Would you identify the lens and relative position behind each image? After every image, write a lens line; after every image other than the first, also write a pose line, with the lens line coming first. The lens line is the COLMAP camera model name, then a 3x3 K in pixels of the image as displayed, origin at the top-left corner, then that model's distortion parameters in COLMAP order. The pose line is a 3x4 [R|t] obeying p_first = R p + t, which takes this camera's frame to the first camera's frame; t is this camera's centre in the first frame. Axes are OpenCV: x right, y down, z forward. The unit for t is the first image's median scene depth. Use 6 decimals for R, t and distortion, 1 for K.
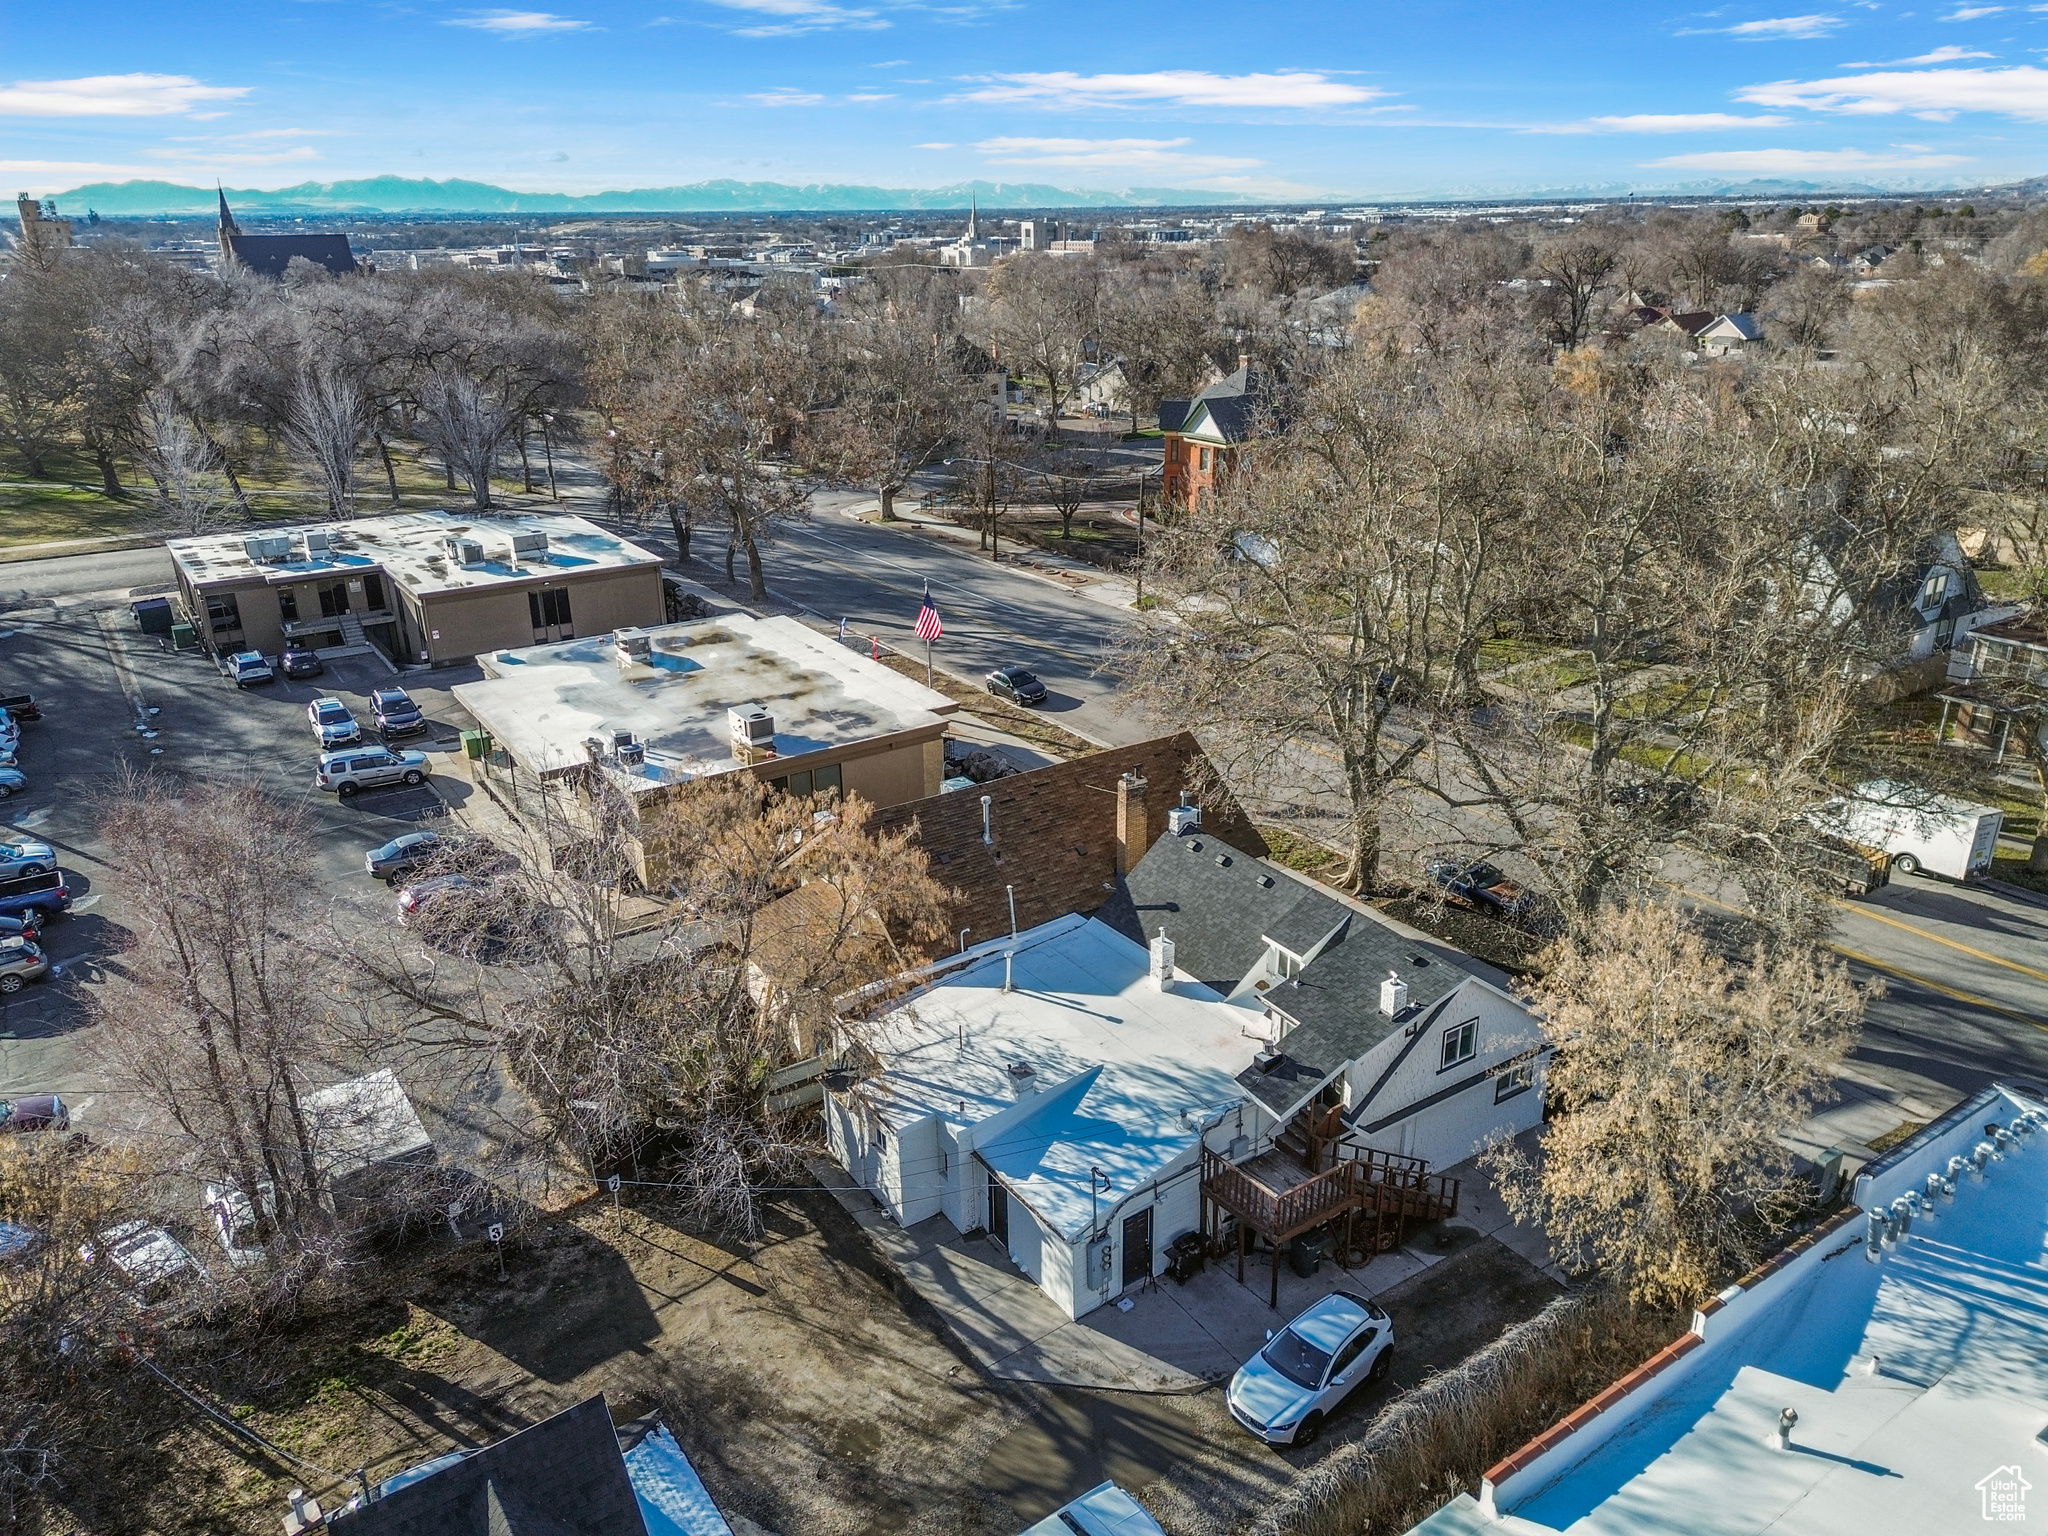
lens RADIAL K [[1457.0, 0, 1027.7], [0, 1457.0, 774.0], [0, 0, 1]] dist [0.027197, -0.003911]
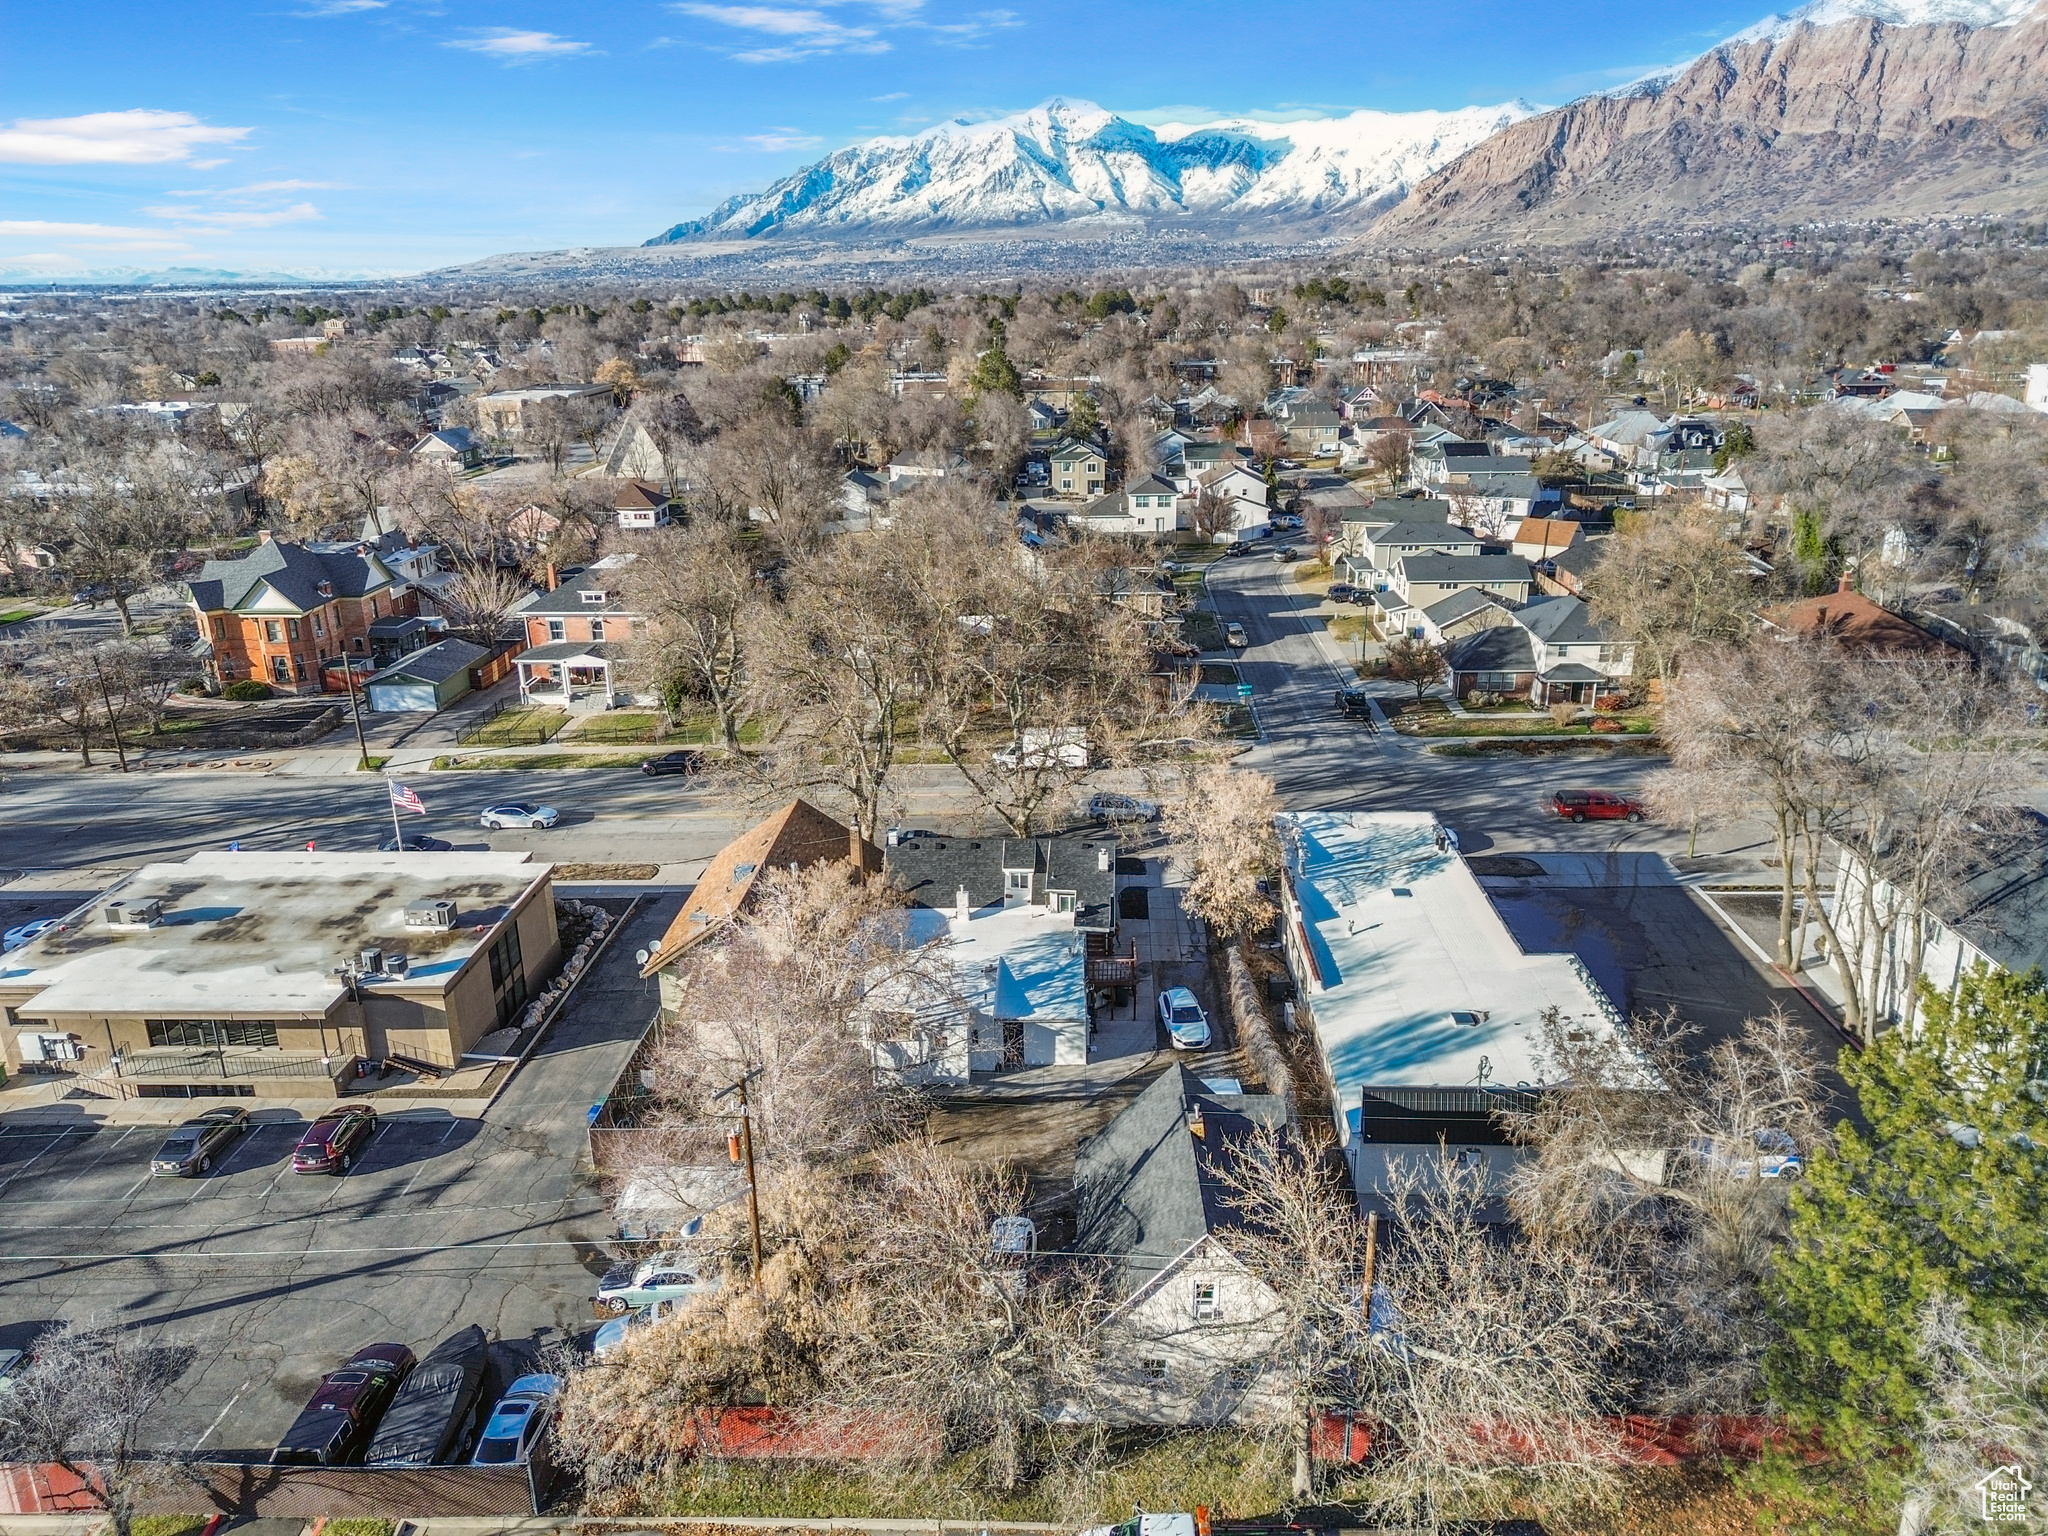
lens RADIAL K [[1457.0, 0, 1027.7], [0, 1457.0, 774.0], [0, 0, 1]] dist [0.027197, -0.003911]
pose [[0.592725, -0.266730, 0.759955, -0.821903], [0.302343, 0.948250, 0.097005, -0.118467], [-0.746502, 0.172270, 0.642696, -0.147274]]
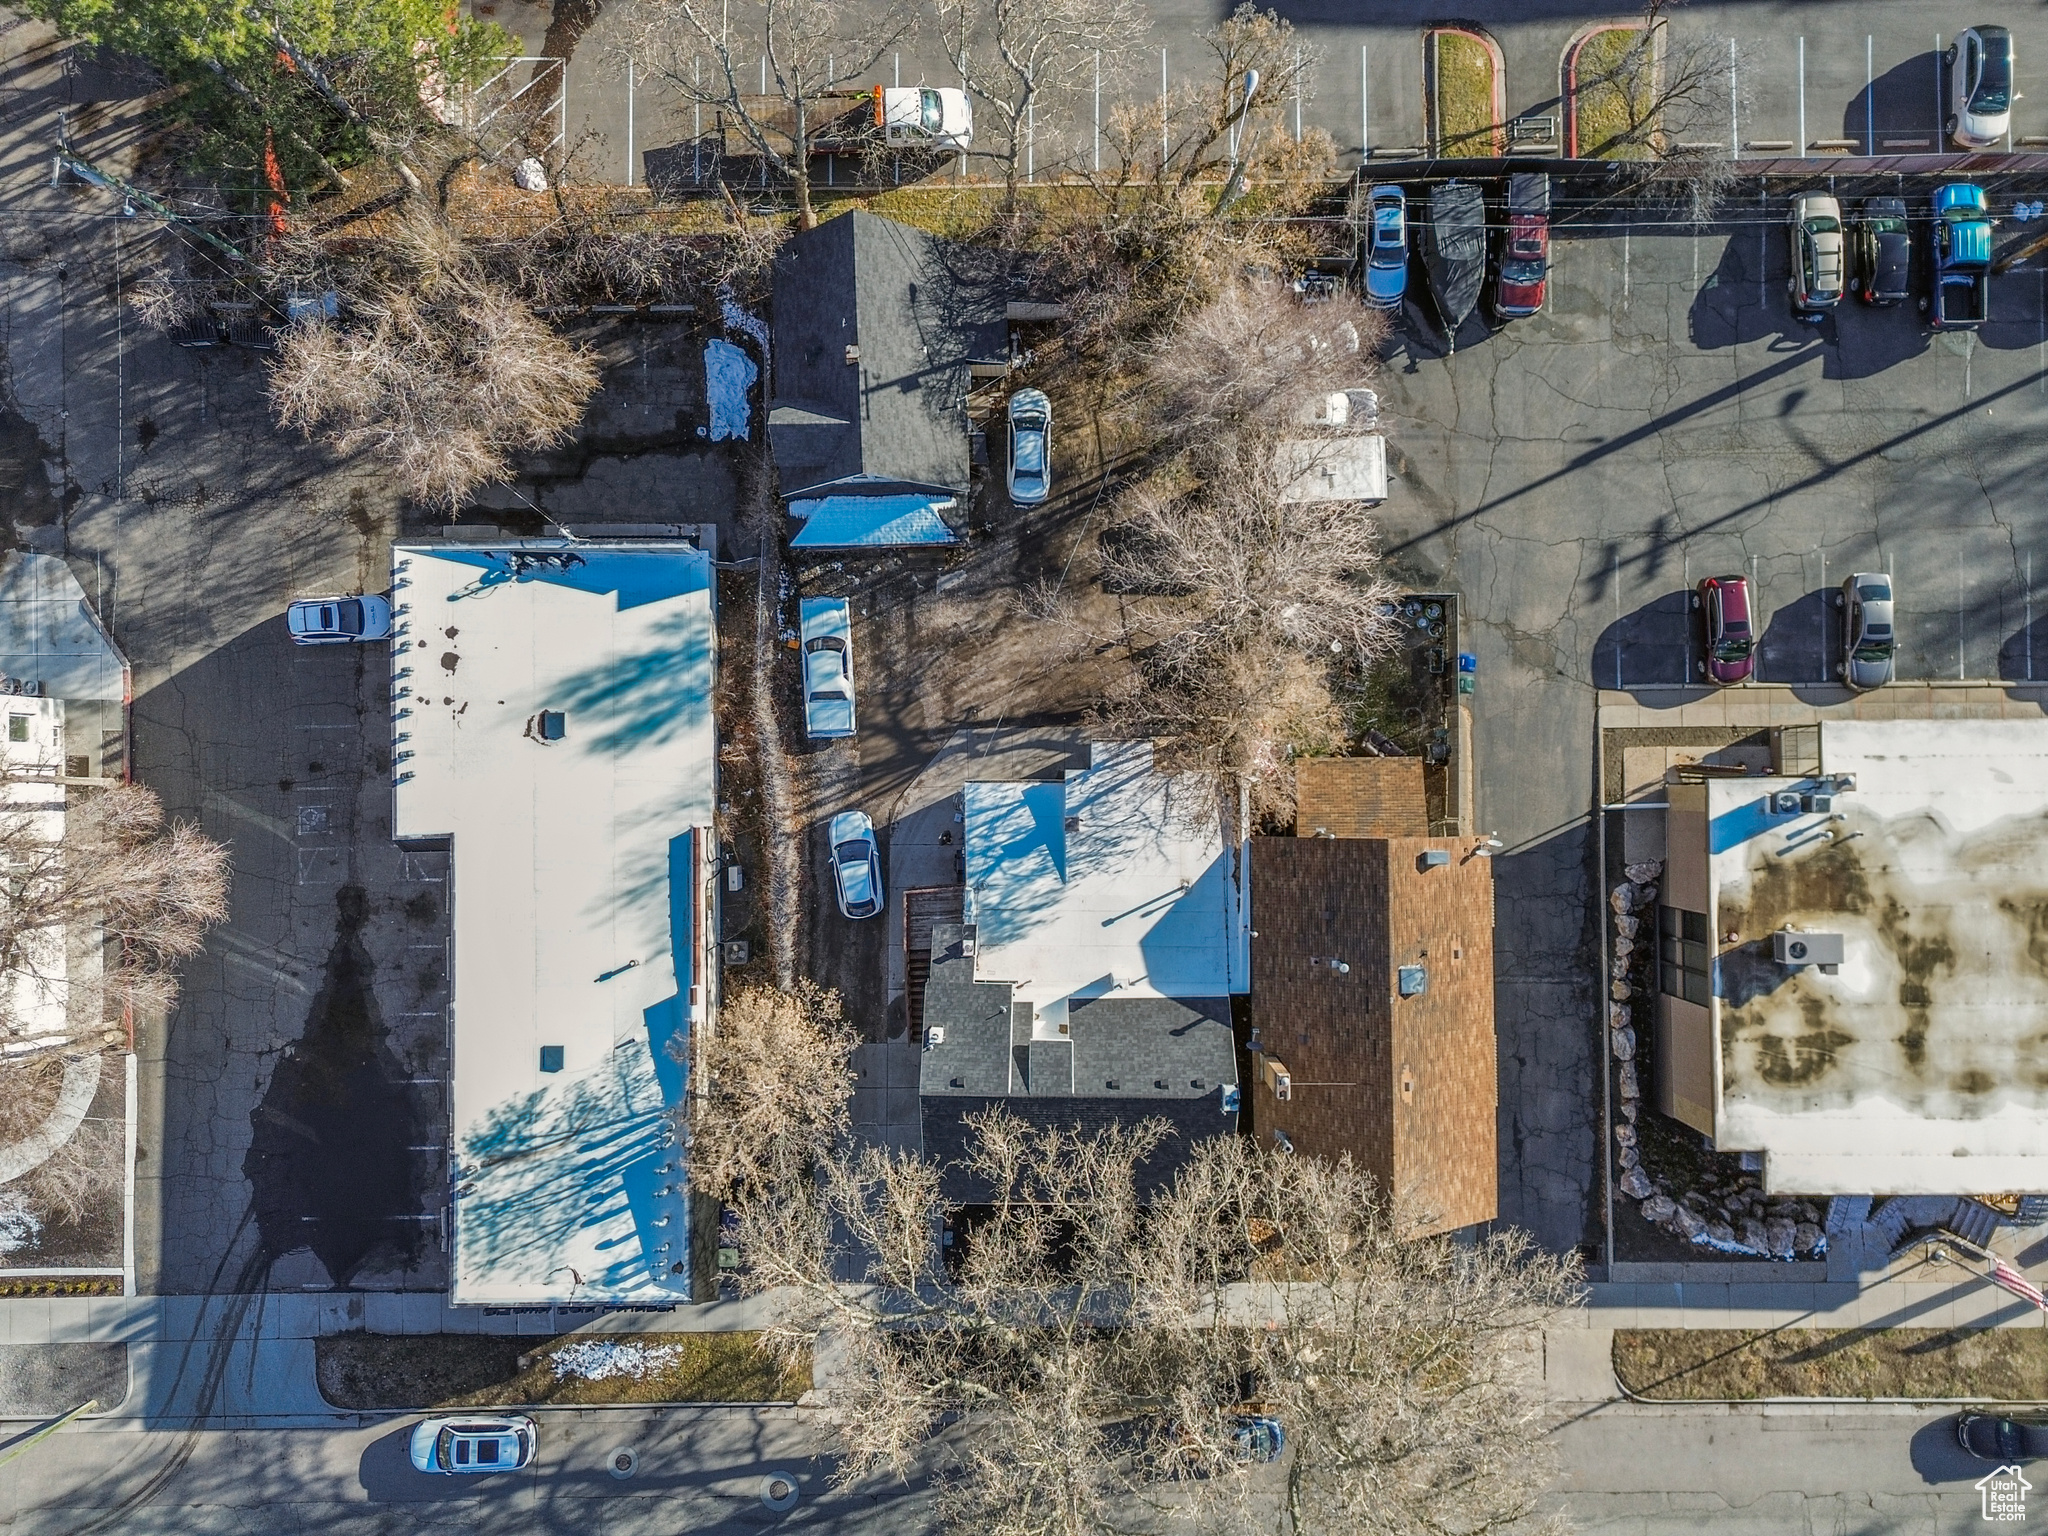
lens RADIAL K [[1457.0, 0, 1027.7], [0, 1457.0, 774.0], [0, 0, 1]] dist [0.027197, -0.003911]
pose [[-0.551637, 0.834070, 0.004846, -0.017340], [-0.289174, -0.196697, 0.936851, -0.777757], [0.782352, 0.515400, 0.349696, 0.258318]]
